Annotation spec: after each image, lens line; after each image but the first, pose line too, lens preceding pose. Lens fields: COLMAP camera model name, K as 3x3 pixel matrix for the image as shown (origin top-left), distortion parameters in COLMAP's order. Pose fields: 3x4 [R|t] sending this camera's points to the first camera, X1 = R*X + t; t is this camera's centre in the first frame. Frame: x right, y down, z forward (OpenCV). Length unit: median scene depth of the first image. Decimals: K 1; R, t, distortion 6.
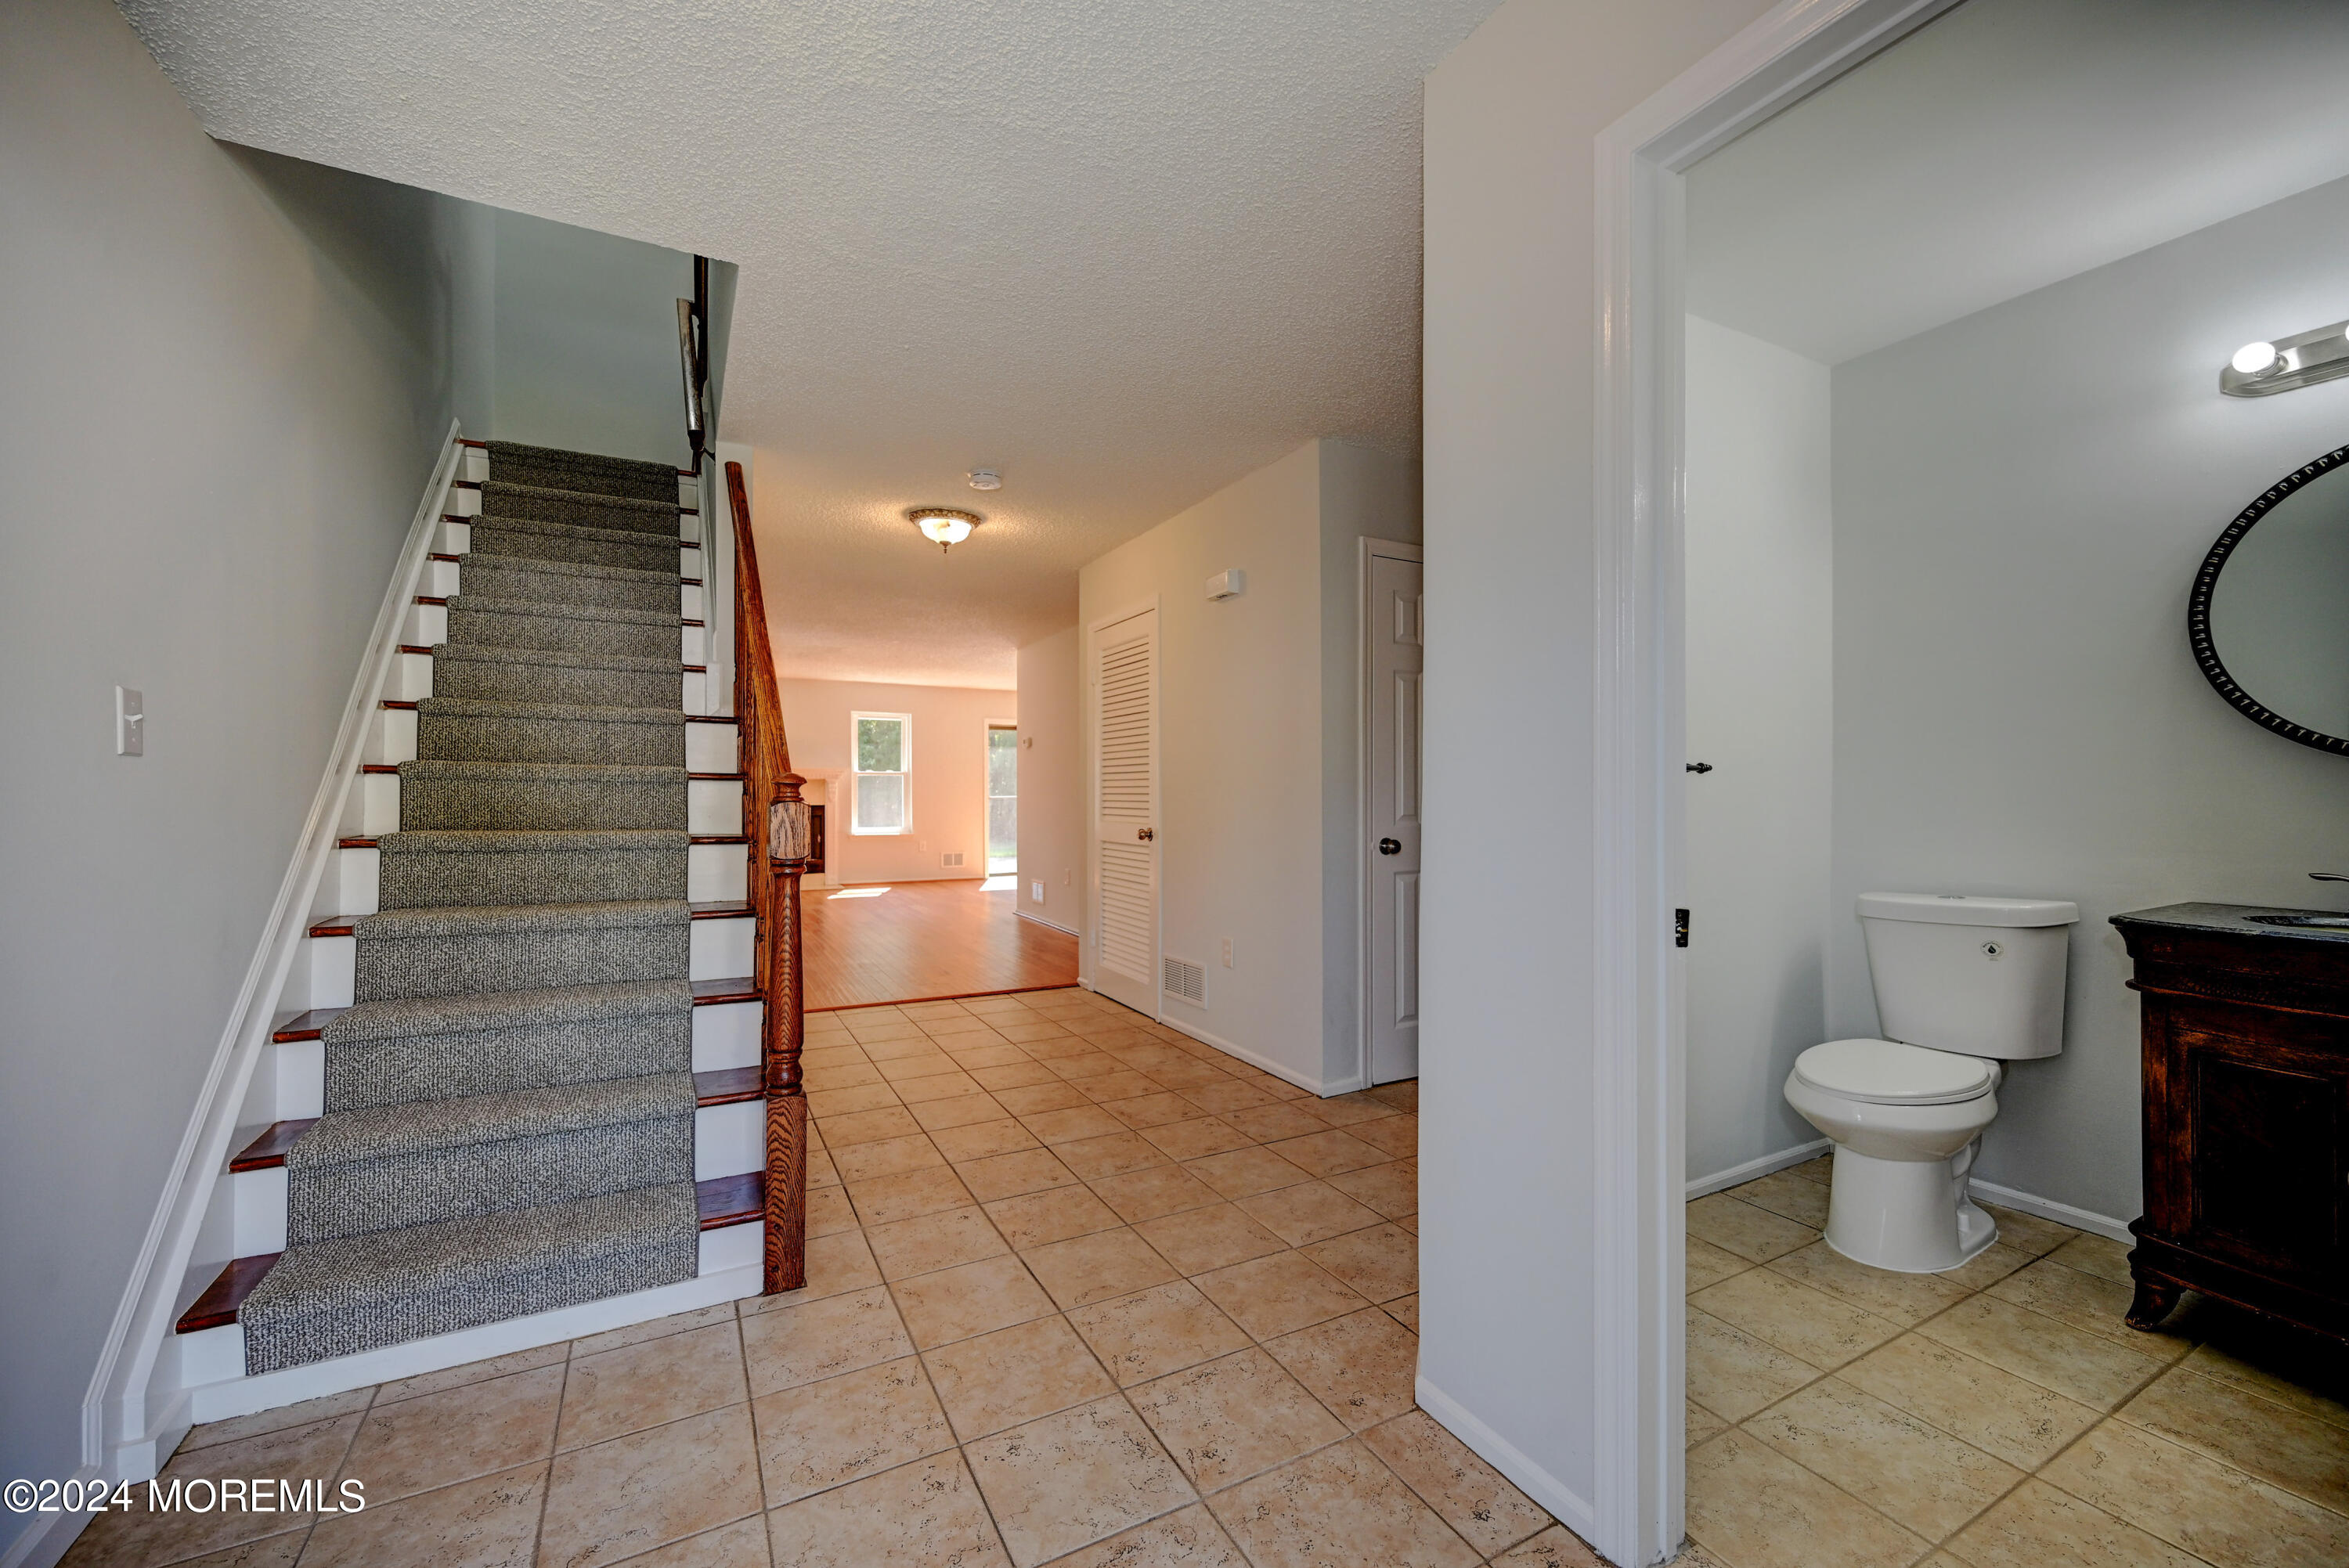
lens RADIAL K [[948.0, 0, 1158.3], [0, 948.0, 792.6], [0, 0, 1]] dist [0.002939, -0.000239]
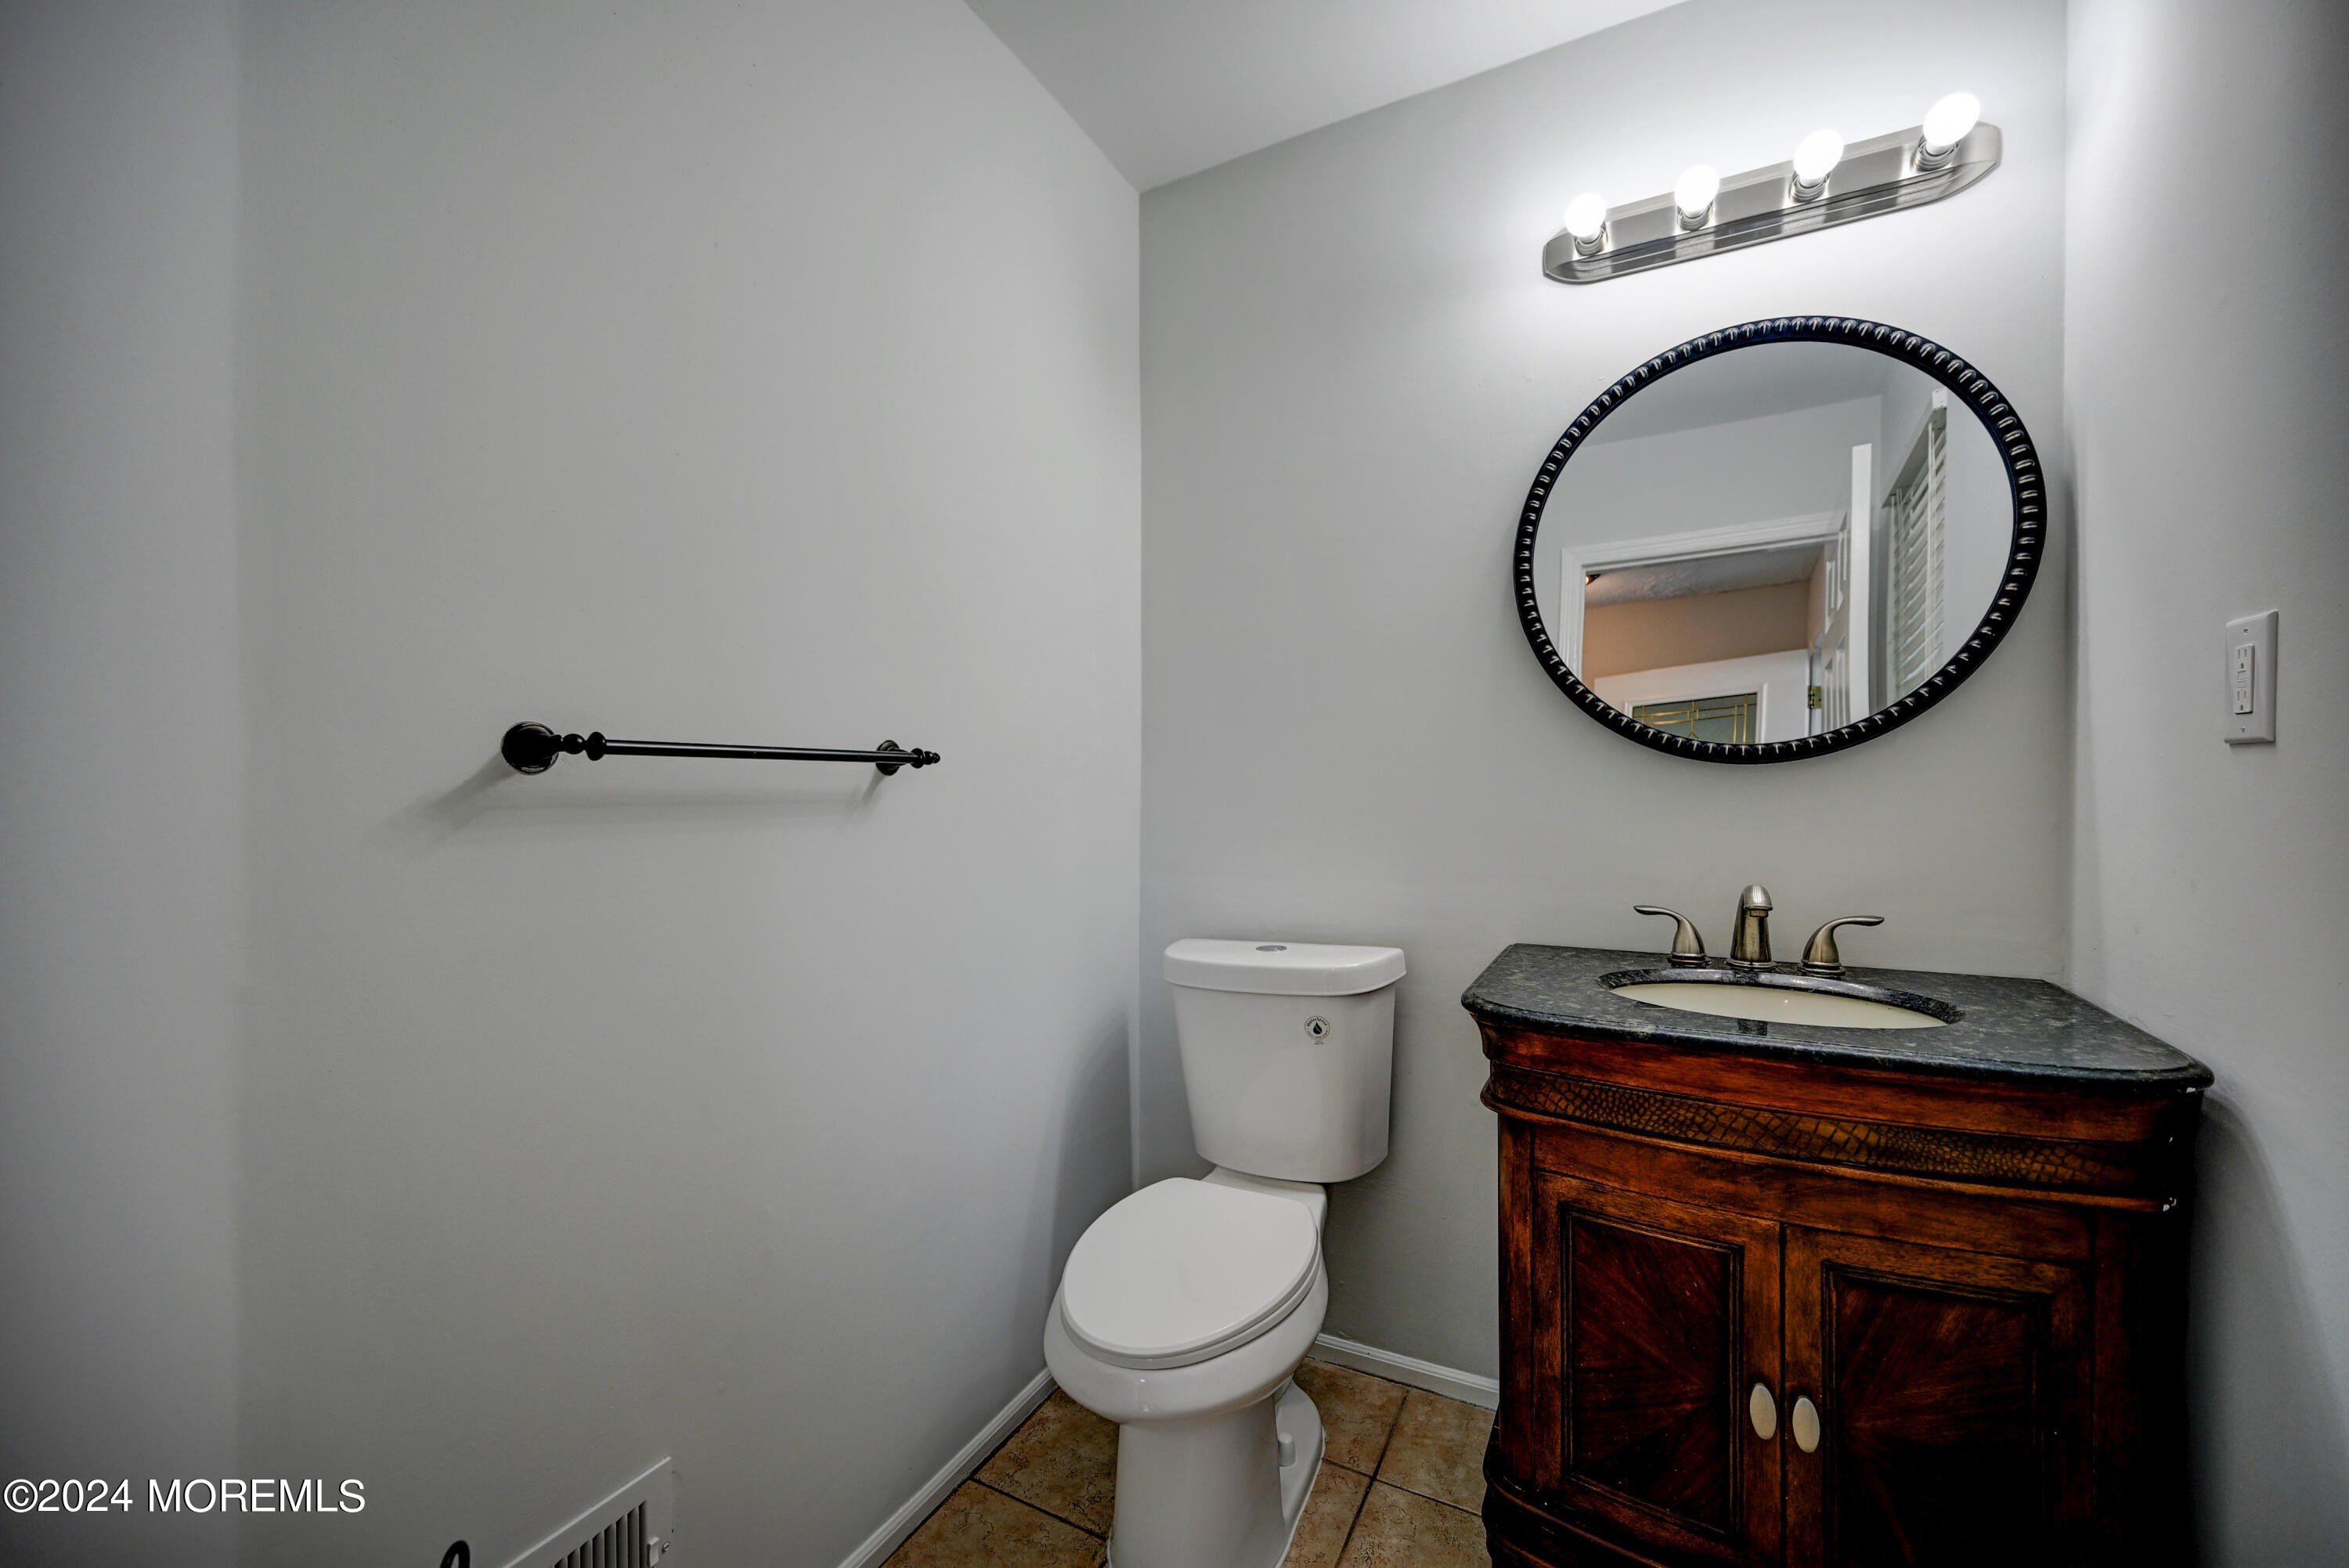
lens RADIAL K [[948.0, 0, 1176.1], [0, 948.0, 785.3], [0, 0, 1]] dist [0.002939, -0.000239]
pose [[0.824041, -0.004181, 0.566515, 0.479557], [0.001750, 0.999987, 0.004835, -0.015721], [-0.566527, -0.002993, 0.824038, 0.583684]]
